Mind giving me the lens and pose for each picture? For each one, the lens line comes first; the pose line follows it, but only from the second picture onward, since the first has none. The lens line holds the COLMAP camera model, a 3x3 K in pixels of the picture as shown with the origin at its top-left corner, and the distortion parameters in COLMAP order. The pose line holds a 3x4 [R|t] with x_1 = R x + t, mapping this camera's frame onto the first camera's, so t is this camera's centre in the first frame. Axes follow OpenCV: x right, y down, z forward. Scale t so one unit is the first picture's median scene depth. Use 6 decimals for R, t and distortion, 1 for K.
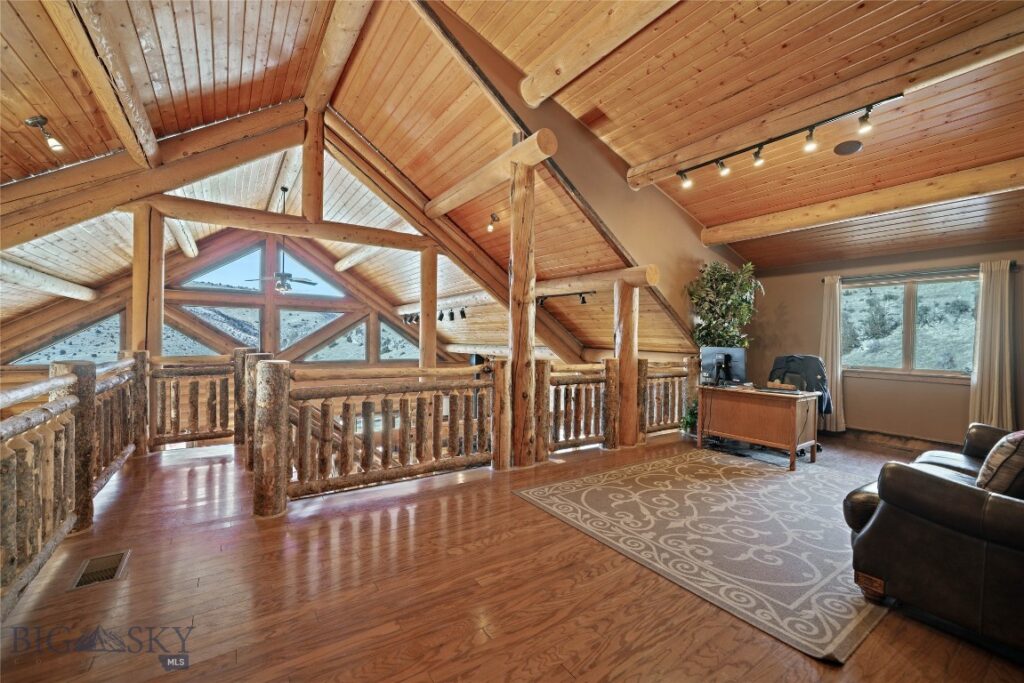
lens RADIAL K [[407.4, 0, 510.5], [0, 407.4, 338.2], [0, 0, 1]] dist [-0.003016, 0.000151]
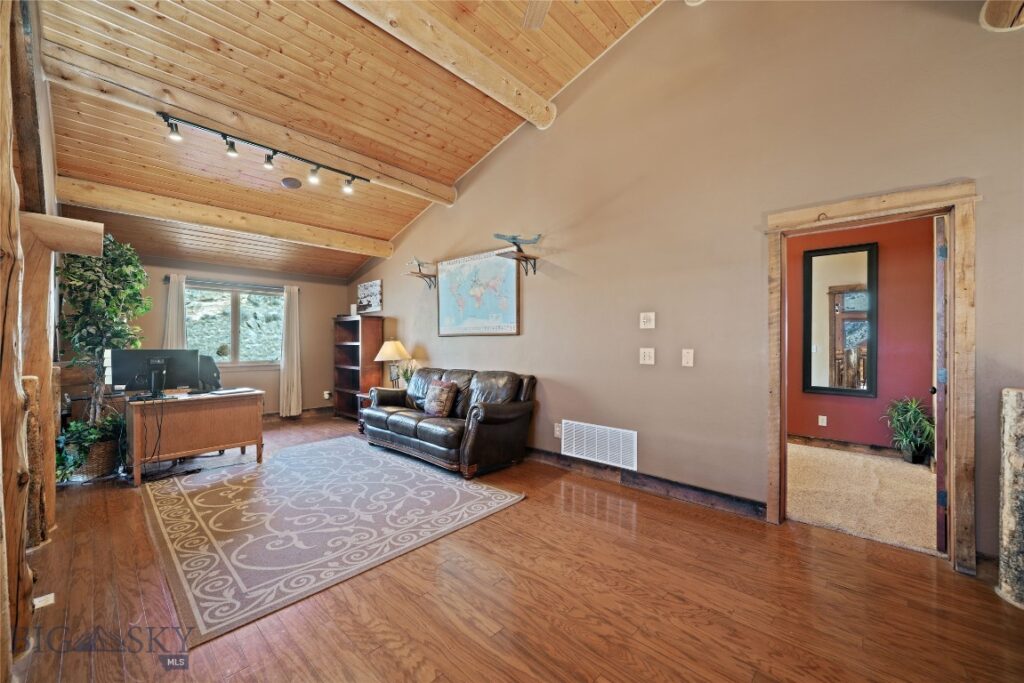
lens RADIAL K [[387.3, 0, 510.4], [0, 387.3, 342.6], [0, 0, 1]] dist [-0.013827, -0.000162]
pose [[-0.209321, -0.017034, 0.977699, -0.550785], [-0.004582, 0.999854, 0.016439, -0.010791], [-0.977836, -0.001039, -0.209368, 0.731796]]
